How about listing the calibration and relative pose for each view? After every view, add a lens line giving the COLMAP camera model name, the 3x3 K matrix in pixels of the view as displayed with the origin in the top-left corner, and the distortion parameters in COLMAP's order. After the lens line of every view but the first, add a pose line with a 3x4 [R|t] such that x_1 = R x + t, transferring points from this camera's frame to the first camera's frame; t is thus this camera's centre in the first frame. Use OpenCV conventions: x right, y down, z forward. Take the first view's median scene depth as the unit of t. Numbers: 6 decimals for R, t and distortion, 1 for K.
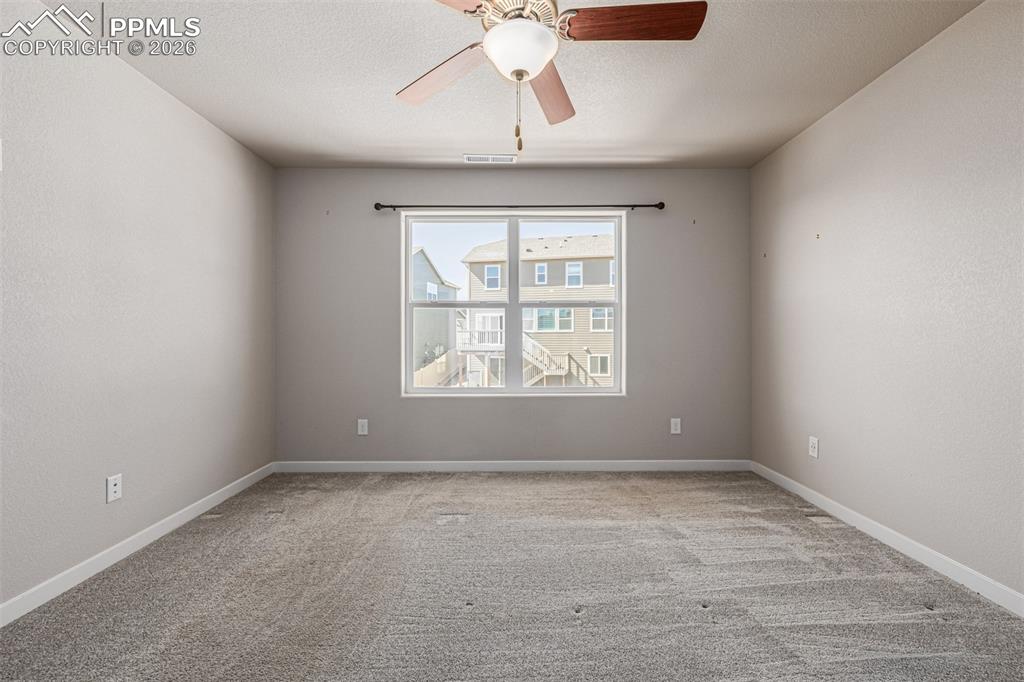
lens RADIAL K [[431.9, 0, 513.5], [0, 431.9, 339.1], [0, 0, 1]] dist [0.002099, -0.000274]
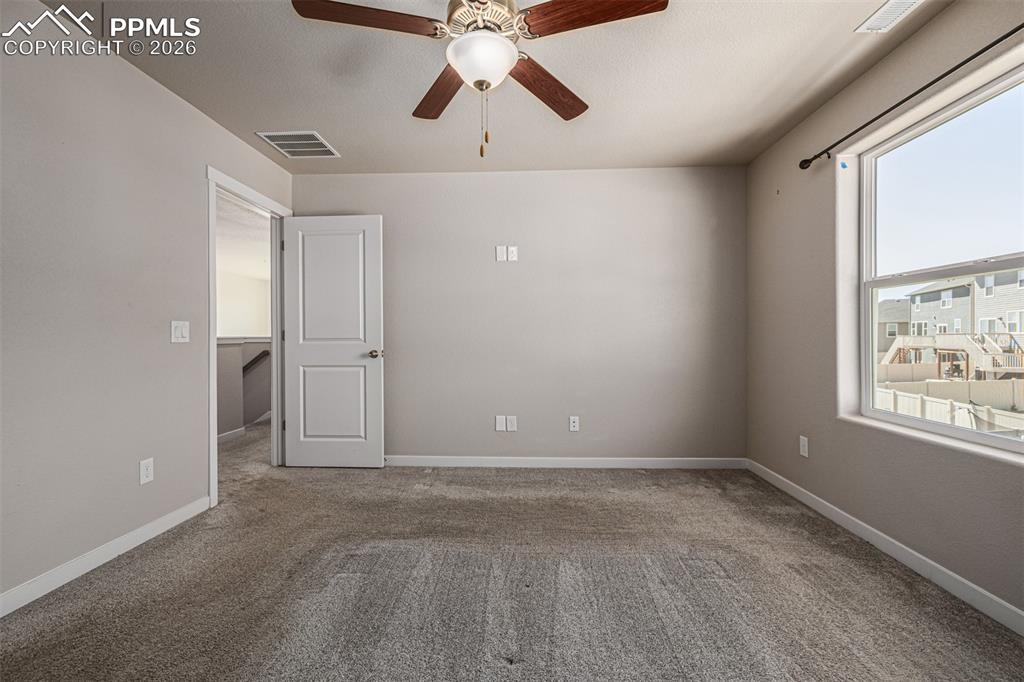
lens RADIAL K [[431.9, 0, 513.5], [0, 431.9, 339.1], [0, 0, 1]] dist [0.002099, -0.000274]
pose [[-0.050170, 0.002817, -0.998737, 0.493672], [0.004276, 0.999987, 0.002606, 0.001522], [0.998732, -0.004140, -0.050182, 0.528209]]
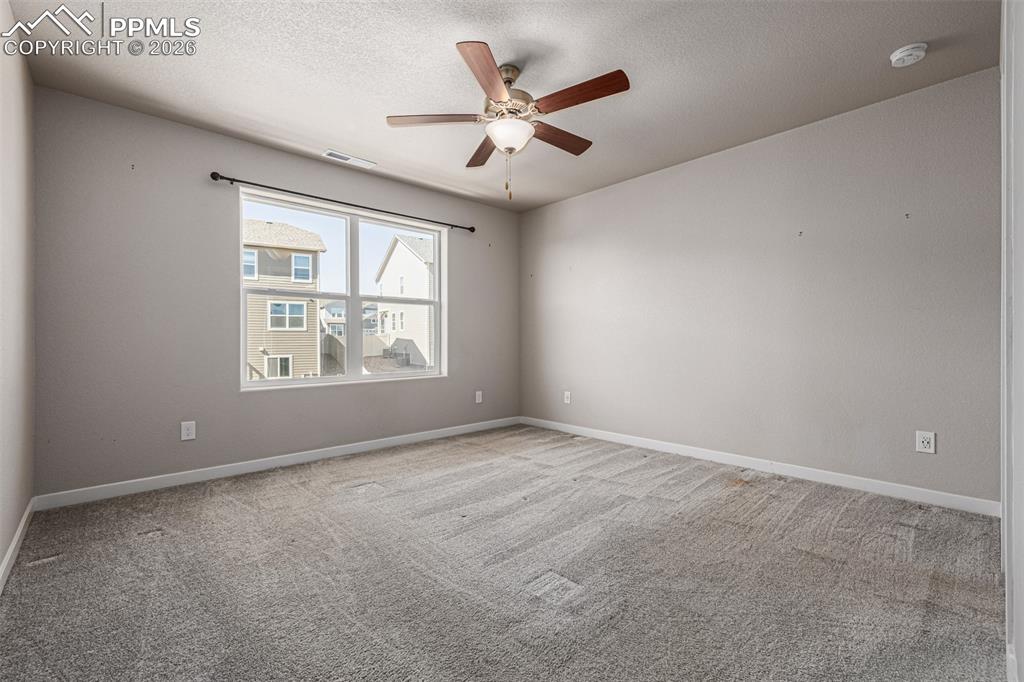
lens RADIAL K [[439.9, 0, 512.0], [0, 439.9, 341.0], [0, 0, 1]] dist [0.004159, 0.000037]
pose [[0.740136, -0.001906, 0.672455, -0.480599], [0.000343, 0.999997, 0.002457, 0.026910], [-0.672457, -0.001588, 0.740134, -0.072084]]
